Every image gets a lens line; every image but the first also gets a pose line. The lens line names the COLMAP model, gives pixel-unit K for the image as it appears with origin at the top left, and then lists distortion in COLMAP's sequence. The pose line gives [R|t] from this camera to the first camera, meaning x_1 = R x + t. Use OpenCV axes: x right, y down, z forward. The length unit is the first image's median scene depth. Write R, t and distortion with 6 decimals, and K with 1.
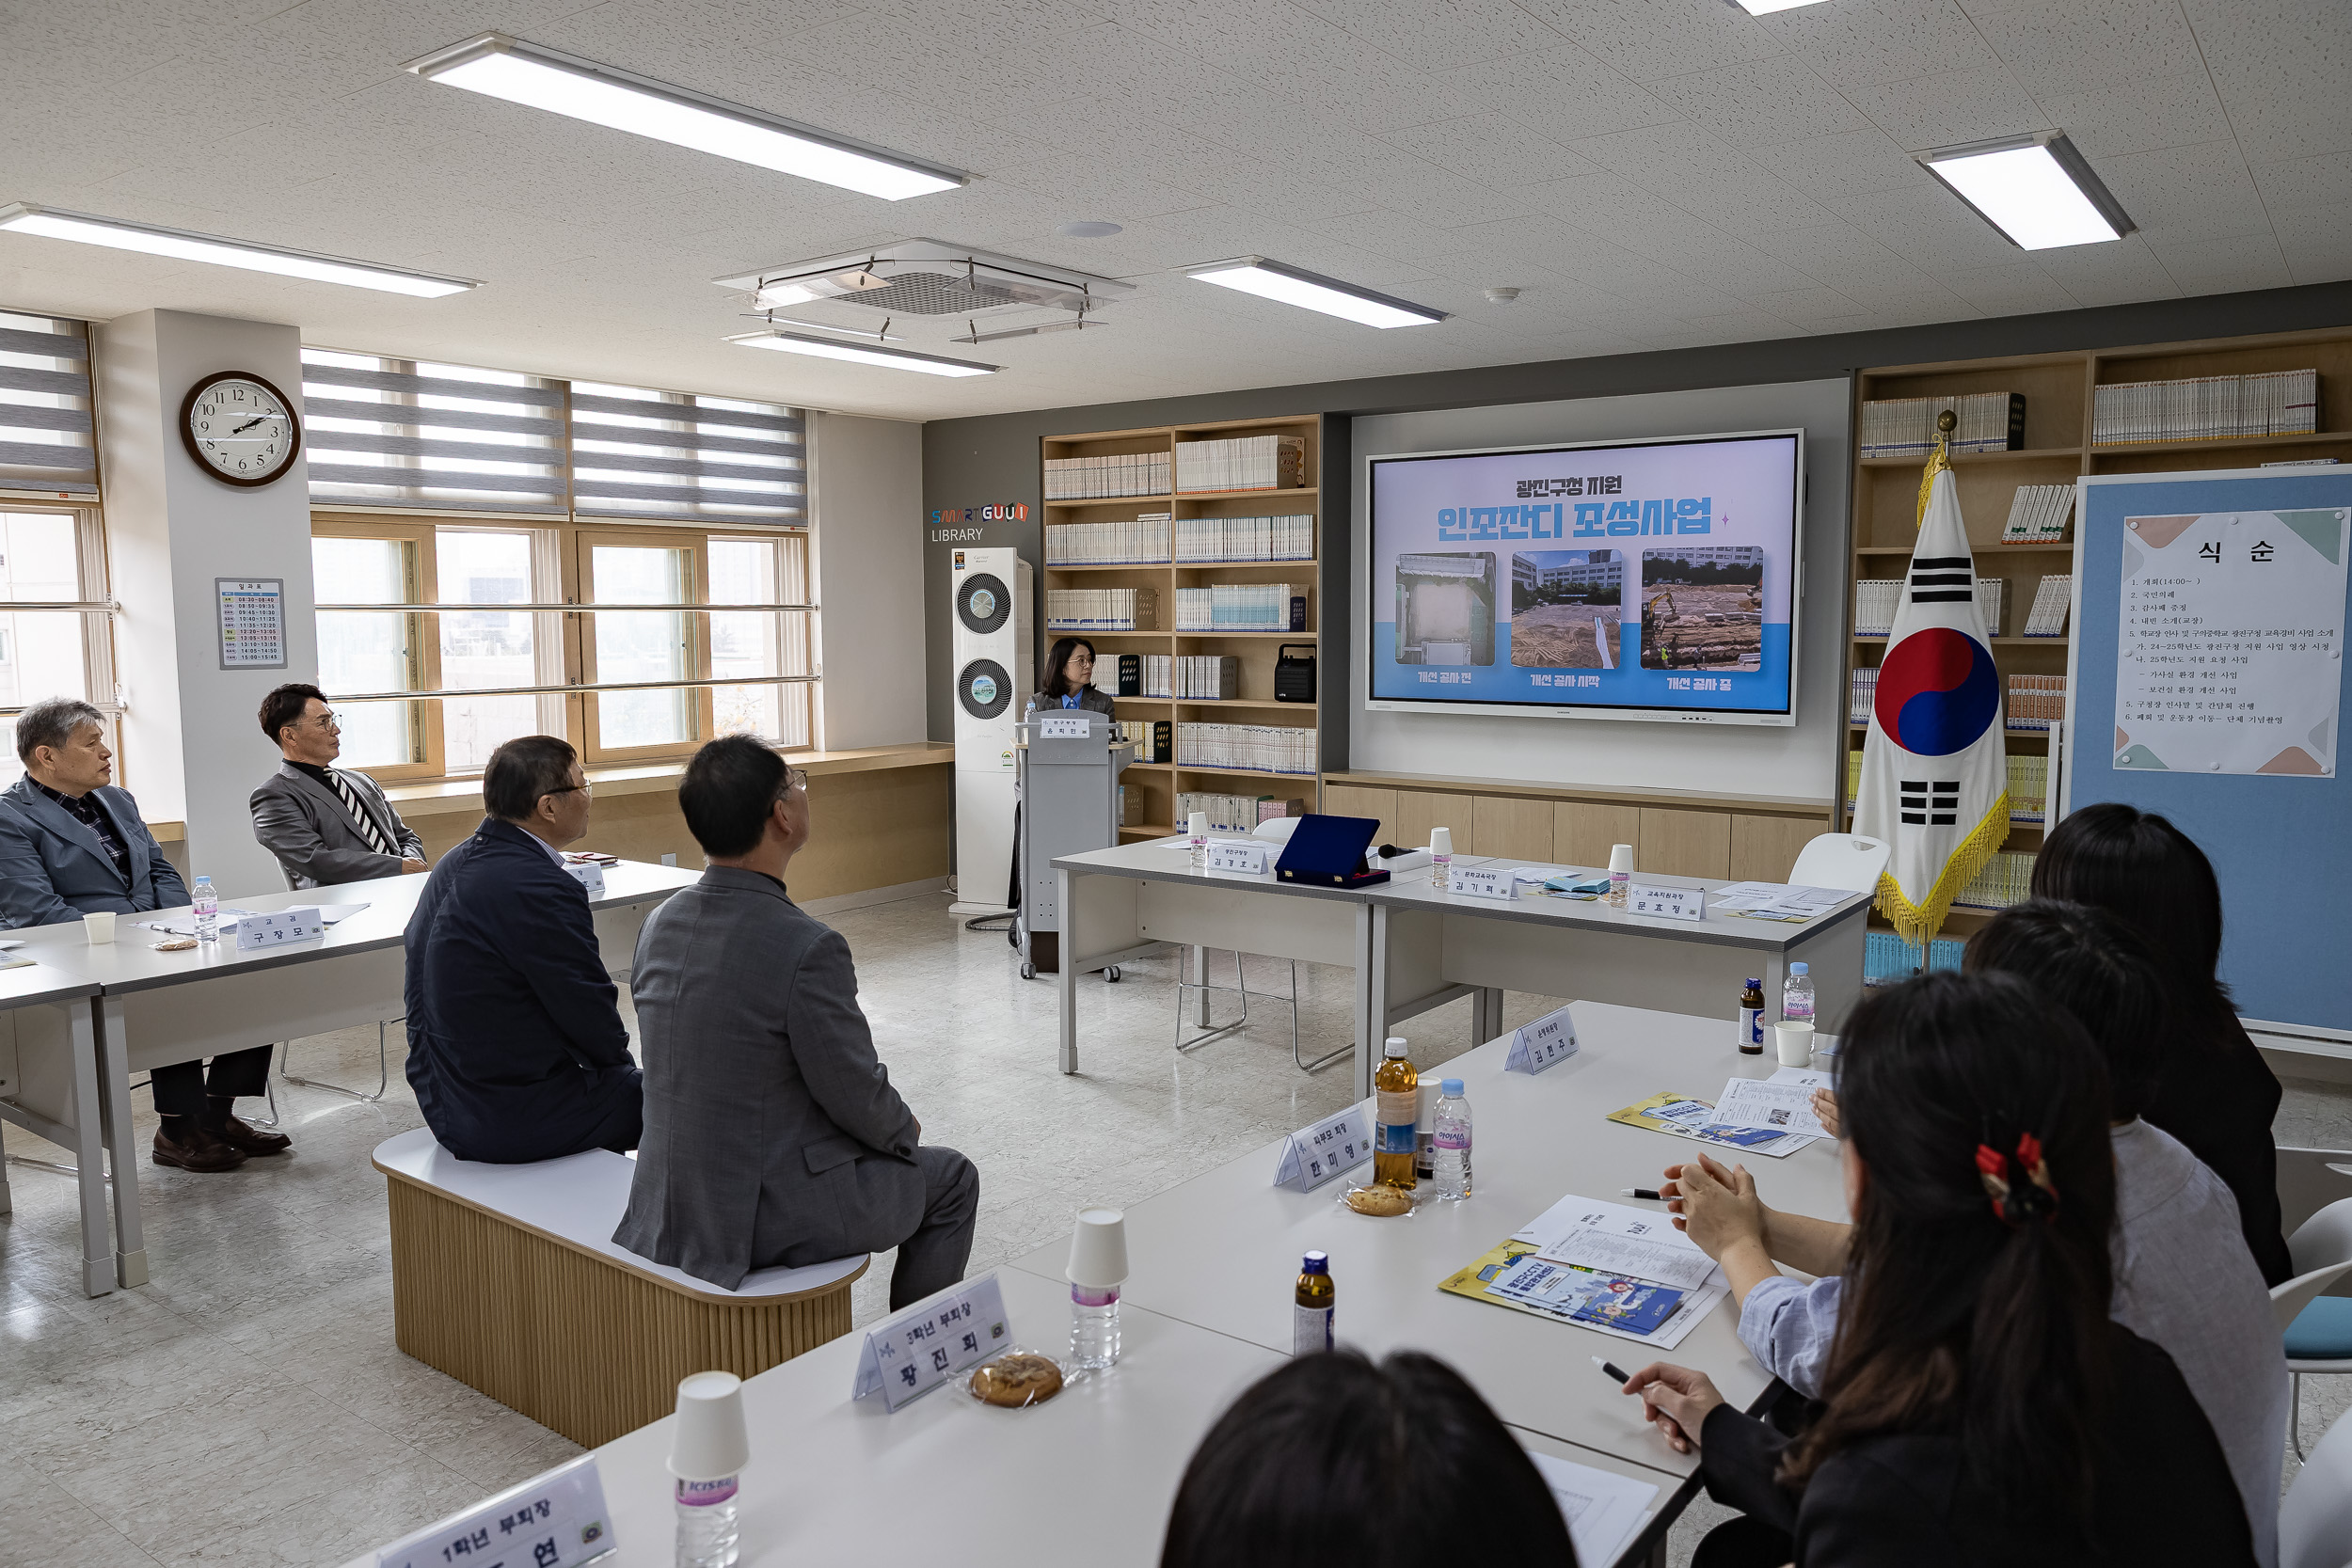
lens RADIAL K [[1675.9, 0, 1175.2], [0, 1675.9, 790.8], [0, 0, 1]] dist [-0.044327, 0.035519]
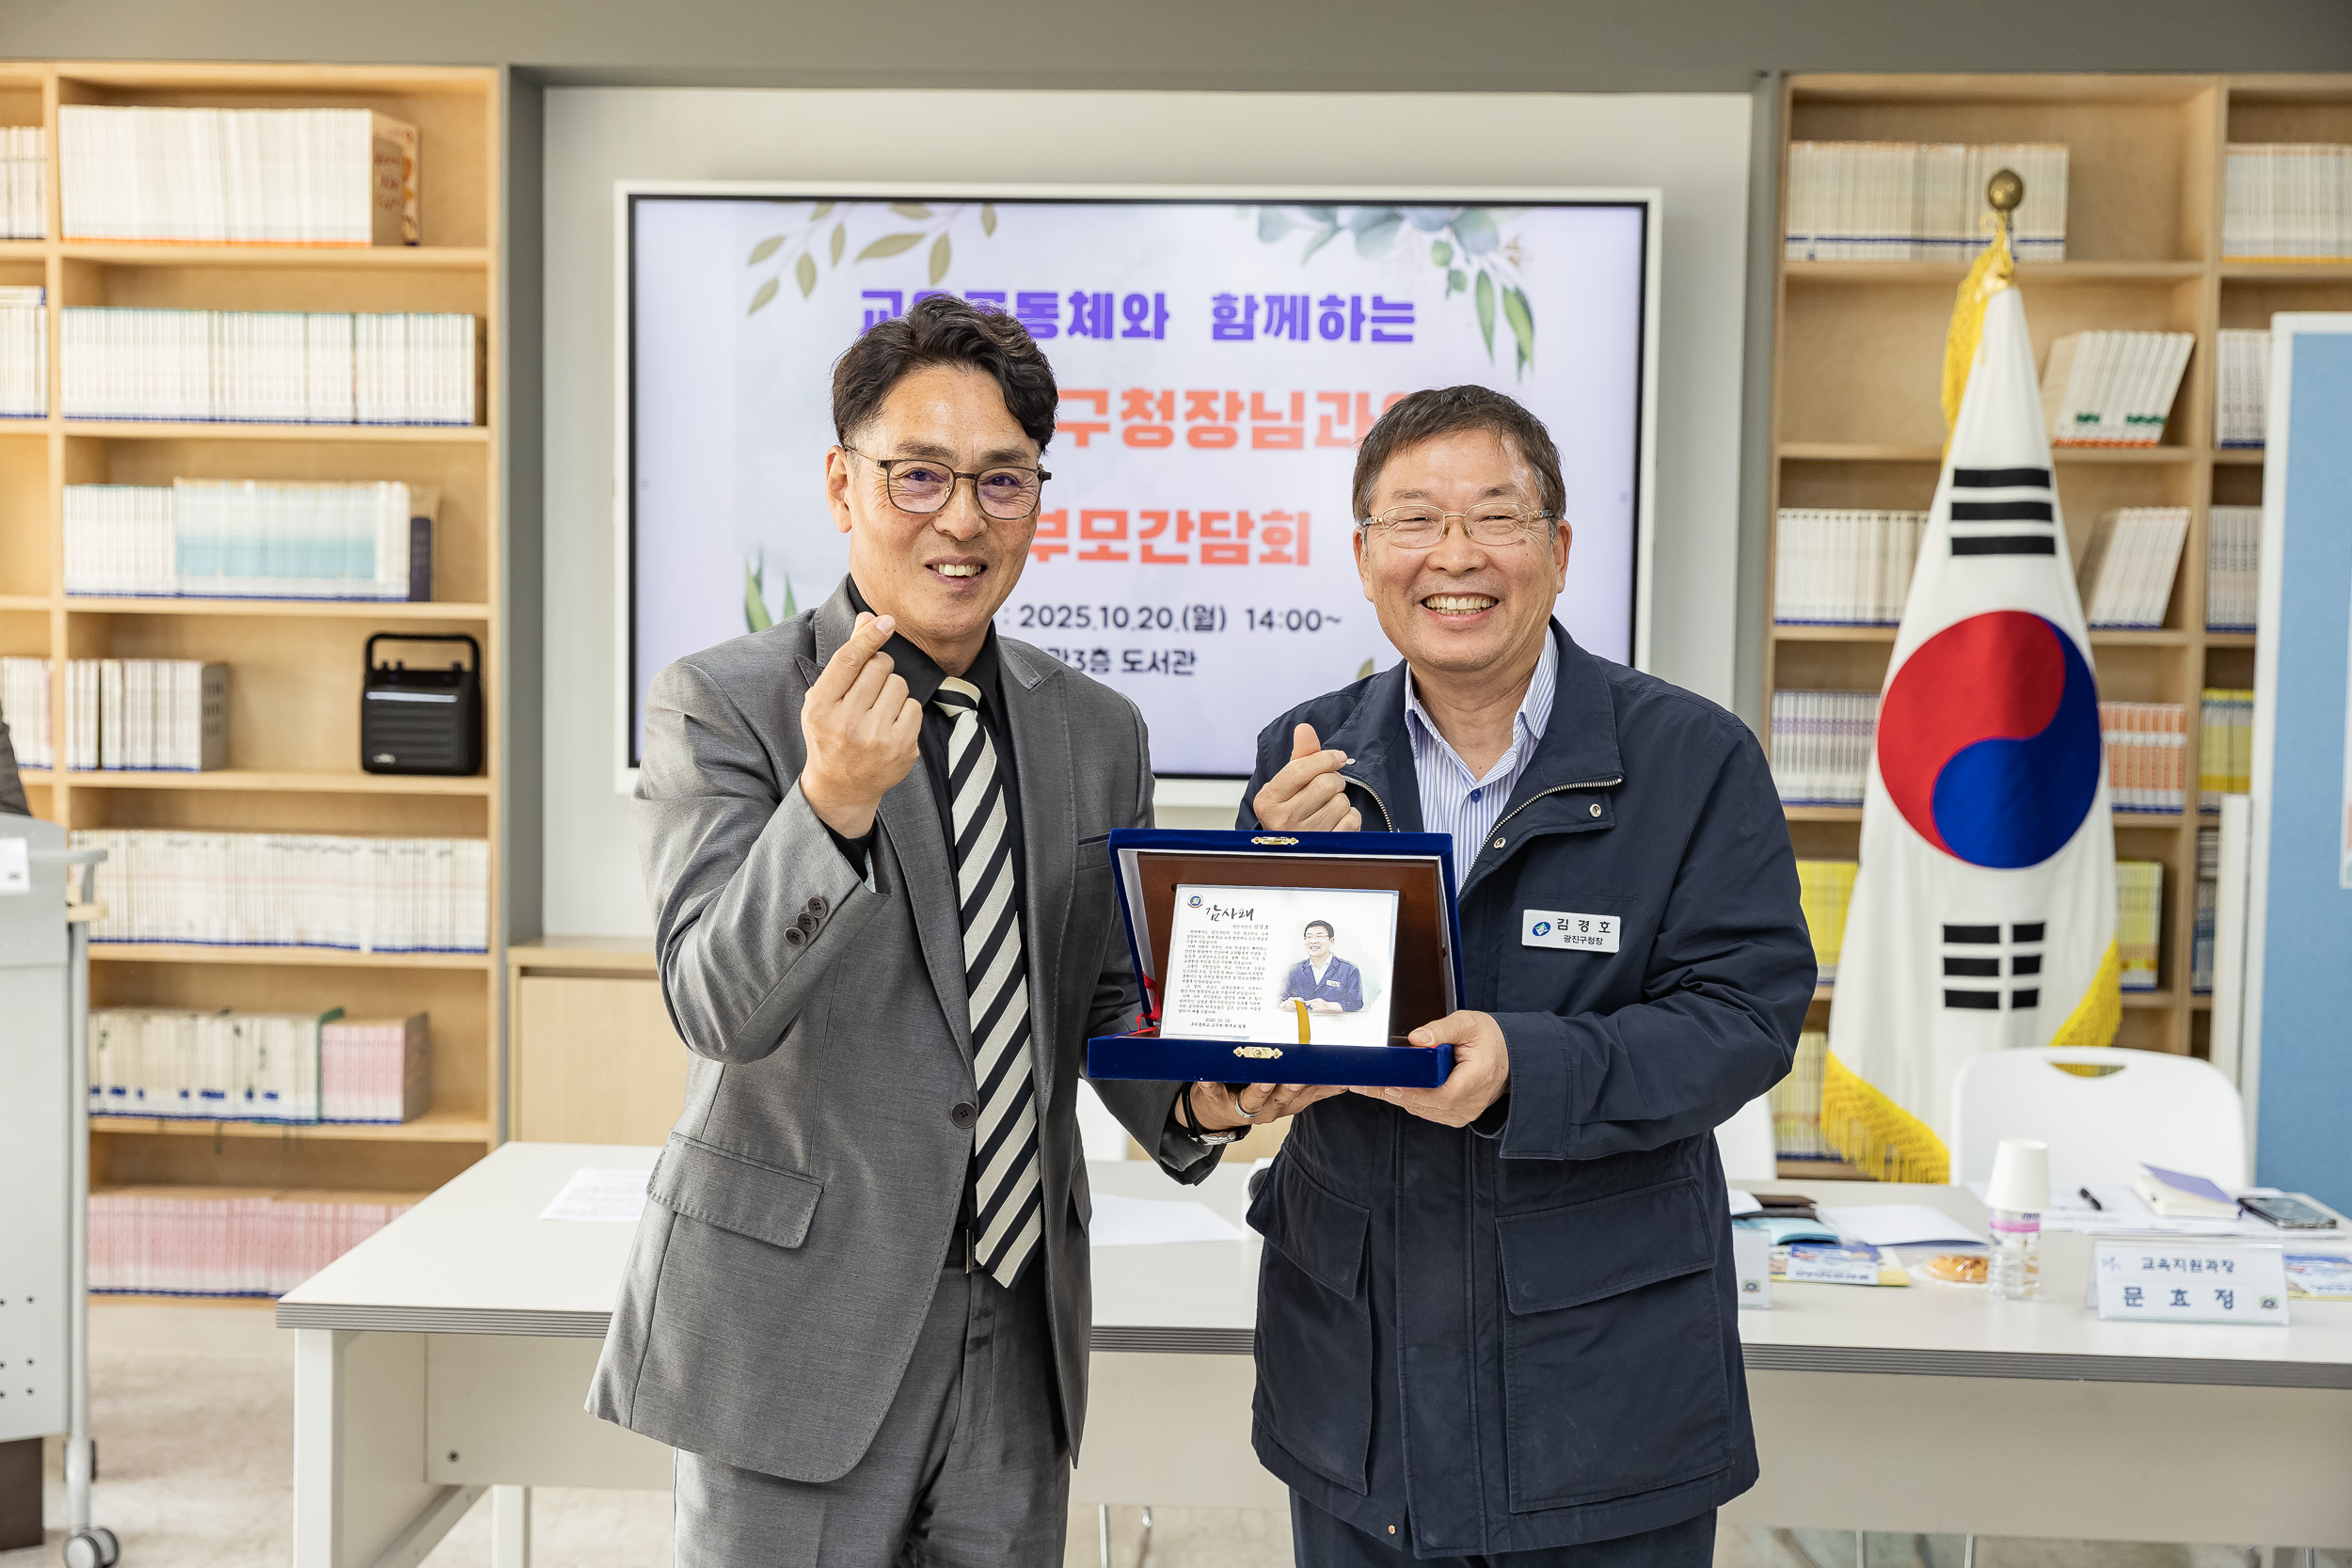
lens RADIAL K [[2911.3, 0, 1177.8], [0, 2911.3, 799.7], [0, 0, 1]] dist [0.031632, 0.000000]
pose [[0.832245, -0.021614, 0.553987, -0.189929], [0.040232, 0.998960, -0.021465, -0.028148], [-0.552947, 0.040152, 0.832249, 0.355786]]
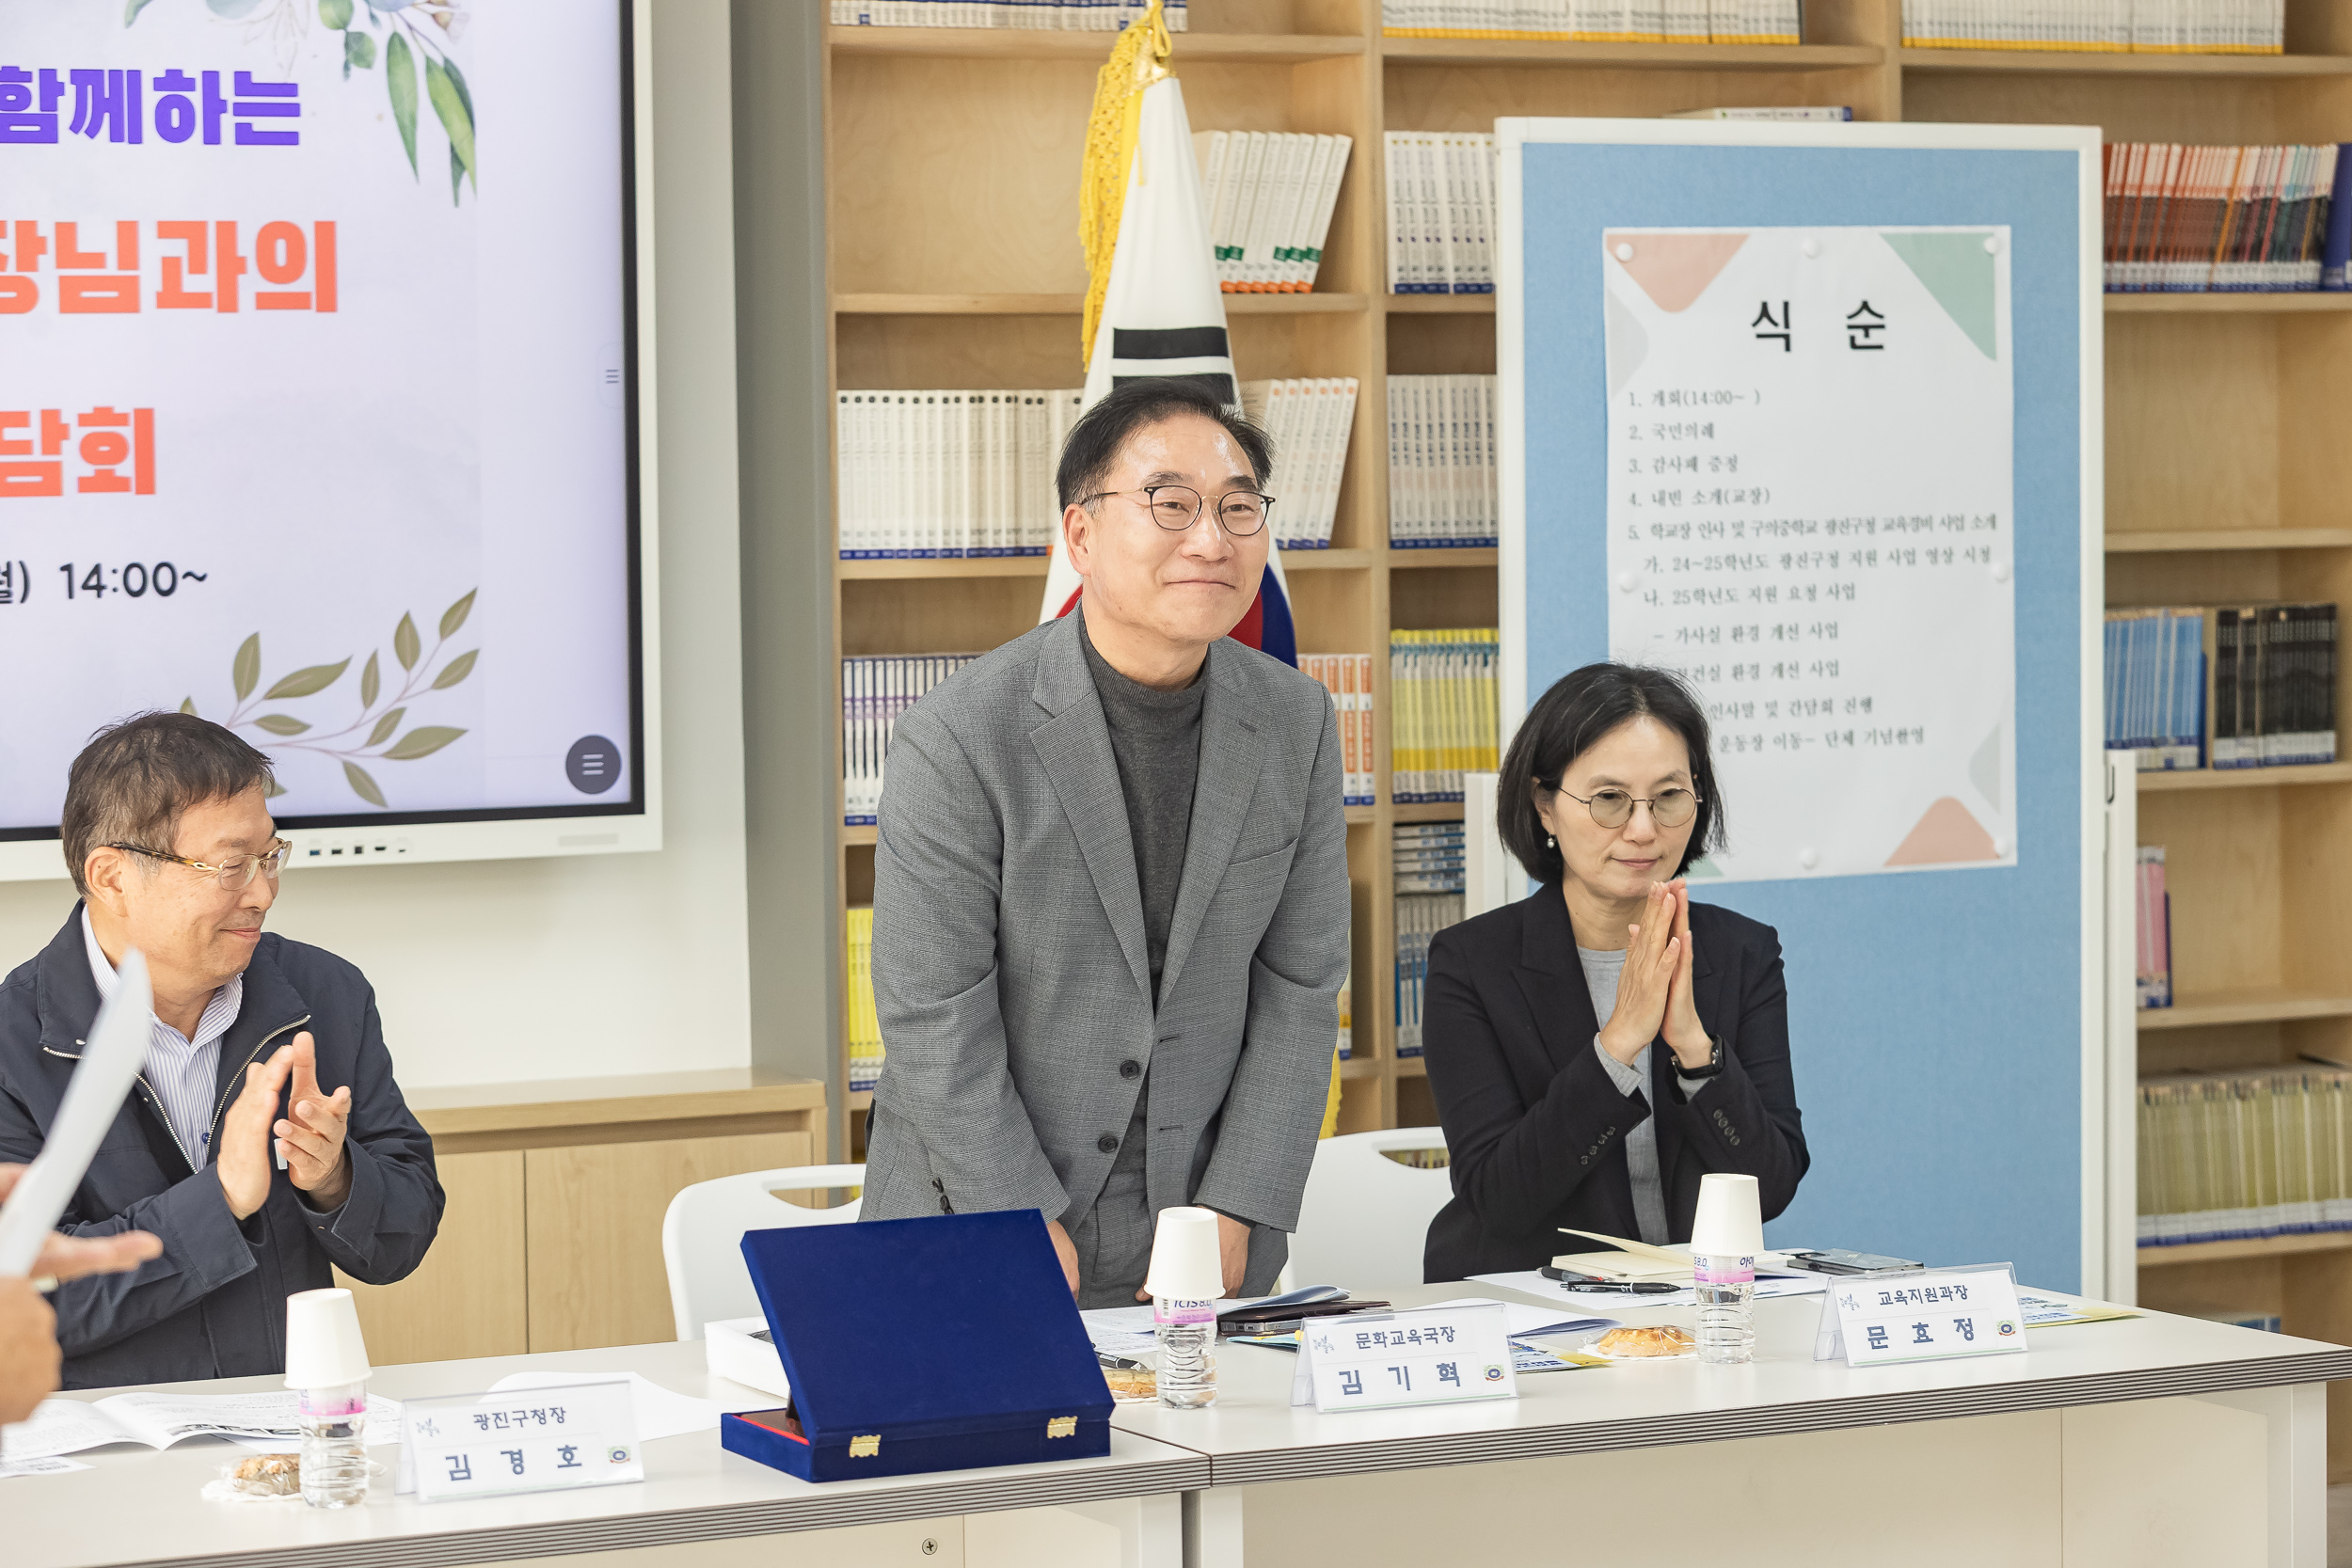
lens RADIAL K [[6010.3, 0, 1237.5], [0, 6010.3, 857.0], [0, 0, 1]] dist [-0.080925, 0.000000]
pose [[0.448646, -0.060074, 0.891688, -0.562374], [0.107694, 0.994102, 0.012788, -0.037783], [-0.887197, 0.090292, 0.452470, 0.363162]]
